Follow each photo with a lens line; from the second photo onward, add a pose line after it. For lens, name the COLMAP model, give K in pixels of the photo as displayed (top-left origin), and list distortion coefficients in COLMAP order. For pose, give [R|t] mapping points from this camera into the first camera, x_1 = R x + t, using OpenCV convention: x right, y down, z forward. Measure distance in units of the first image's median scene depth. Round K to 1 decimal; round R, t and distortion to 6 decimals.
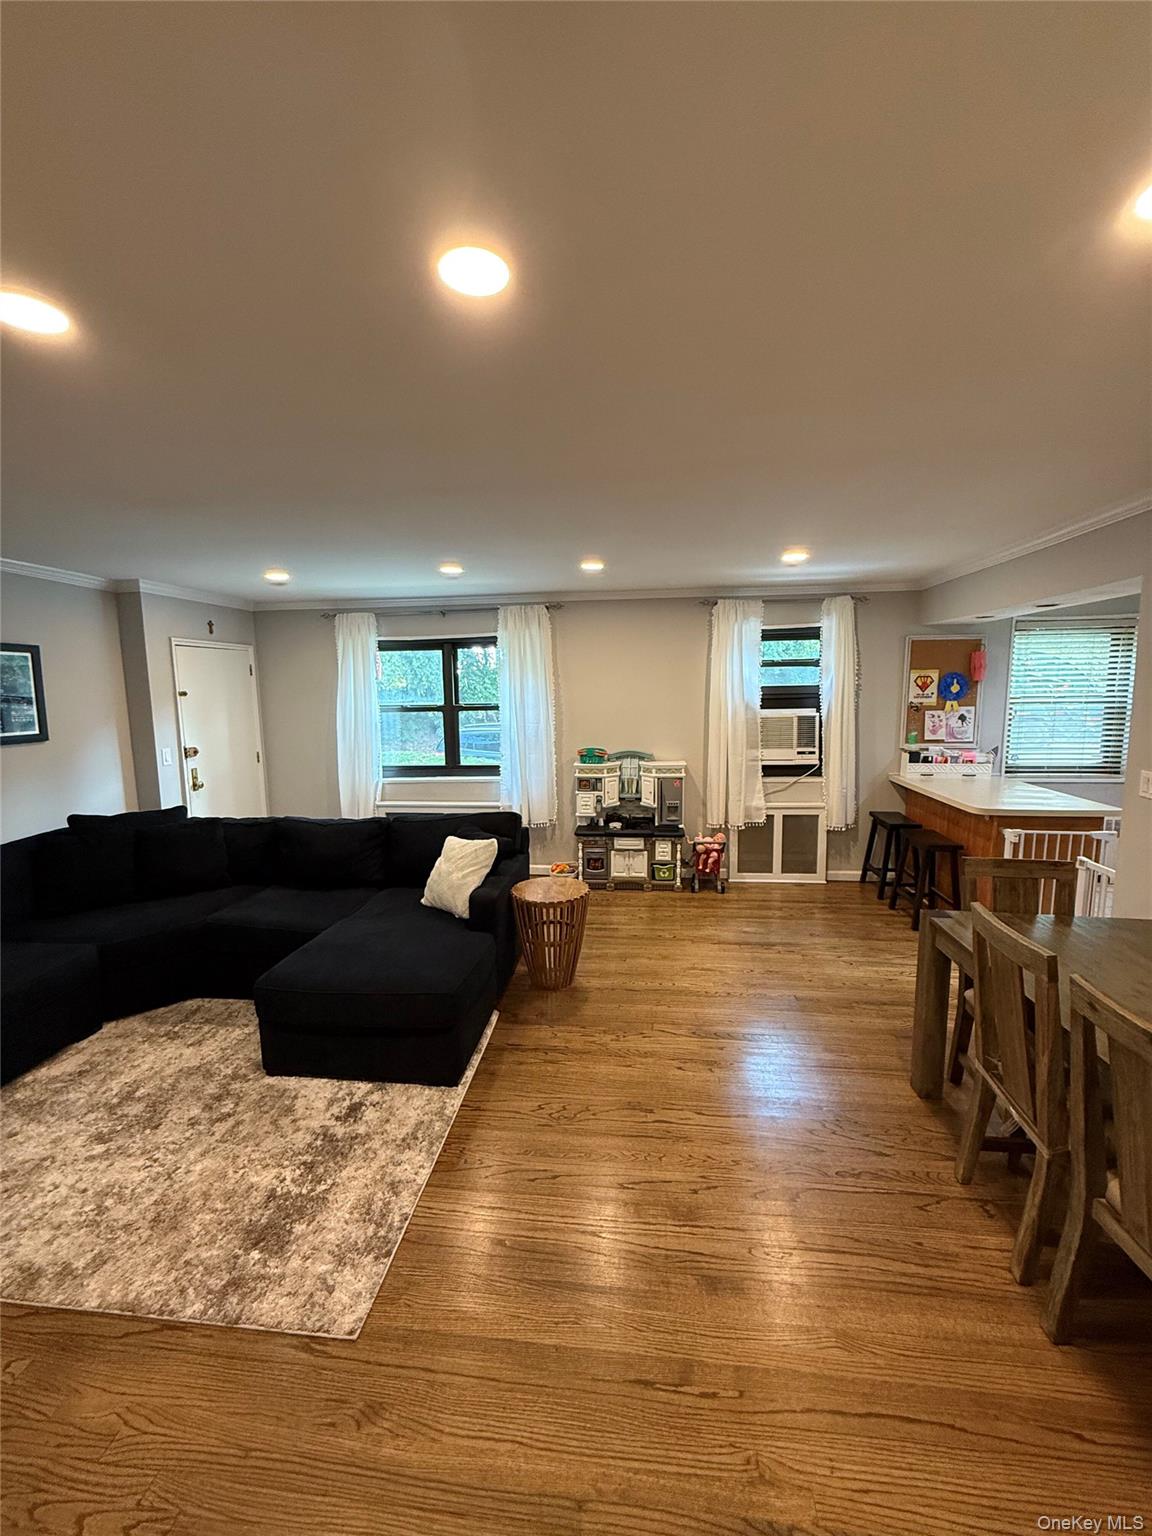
lens RADIAL K [[610.5, 0, 579.1], [0, 610.5, 765.4], [0, 0, 1]] dist [-0.000249, -0.000048]
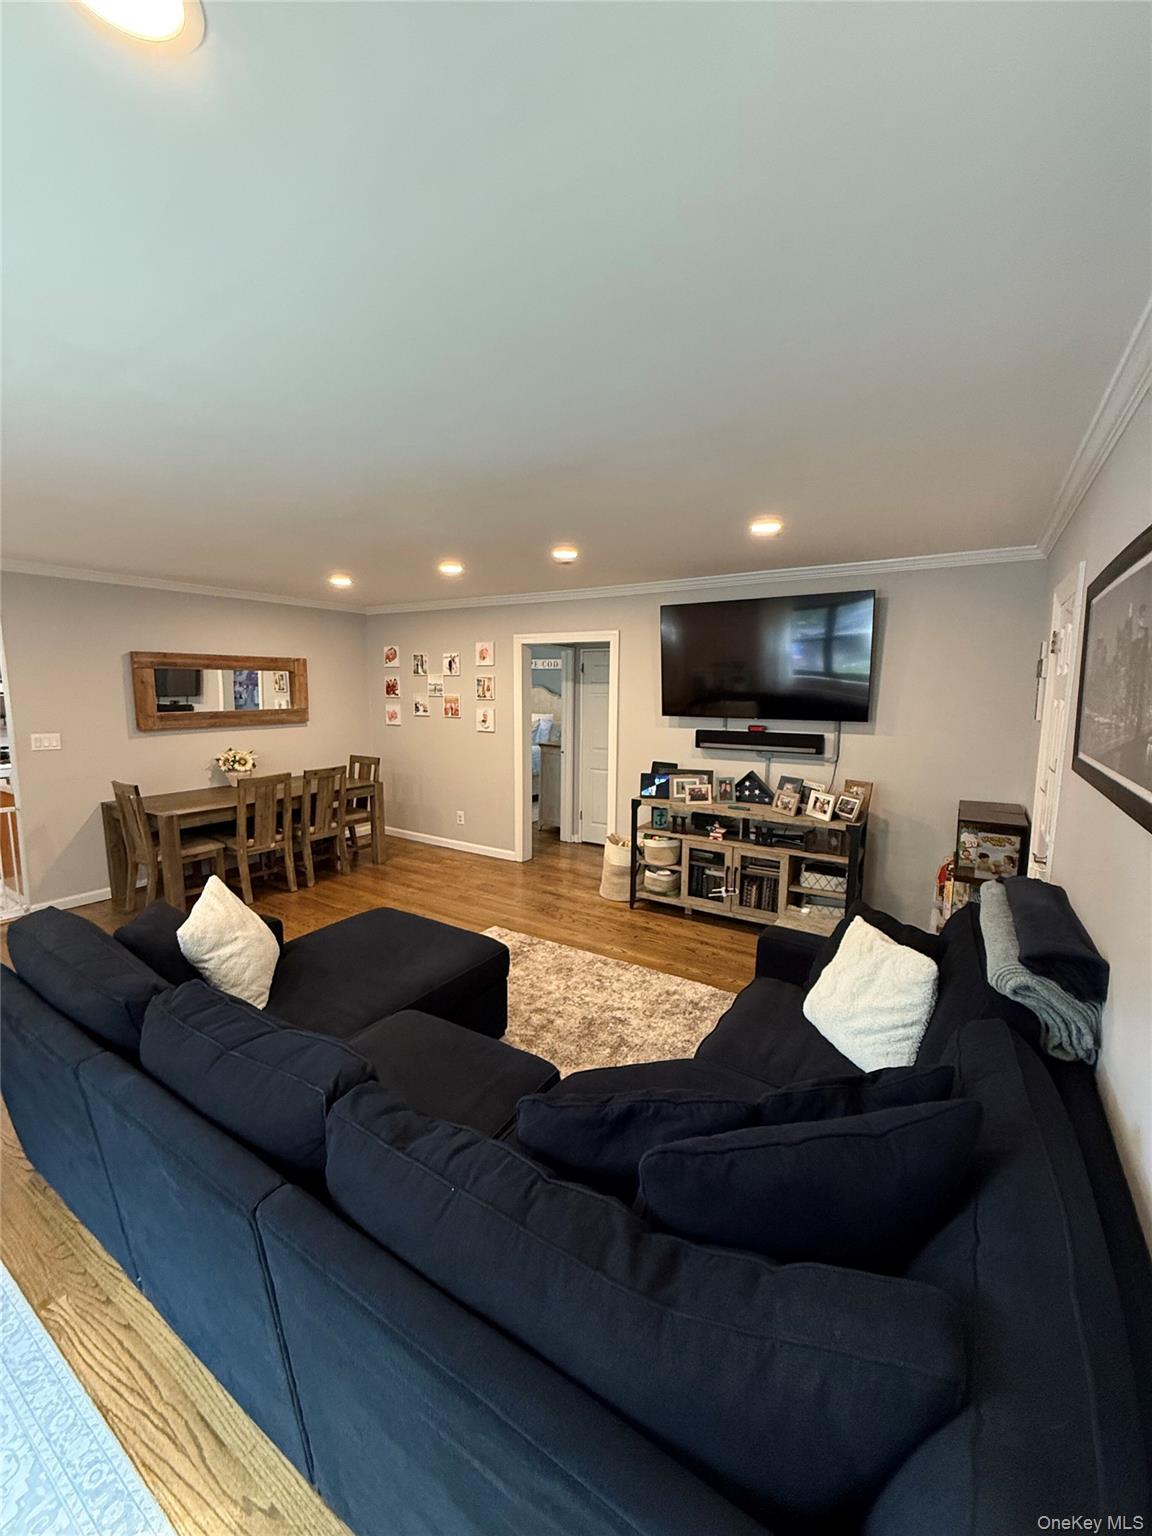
lens RADIAL K [[610.5, 0, 578.6], [0, 610.5, 764.8], [0, 0, 1]] dist [-0.000249, -0.000048]
pose [[-0.900352, -0.056713, 0.431451, -1.271889], [0.048632, 0.972147, 0.229271, -0.234541], [-0.432436, 0.227407, -0.872517, 2.114769]]
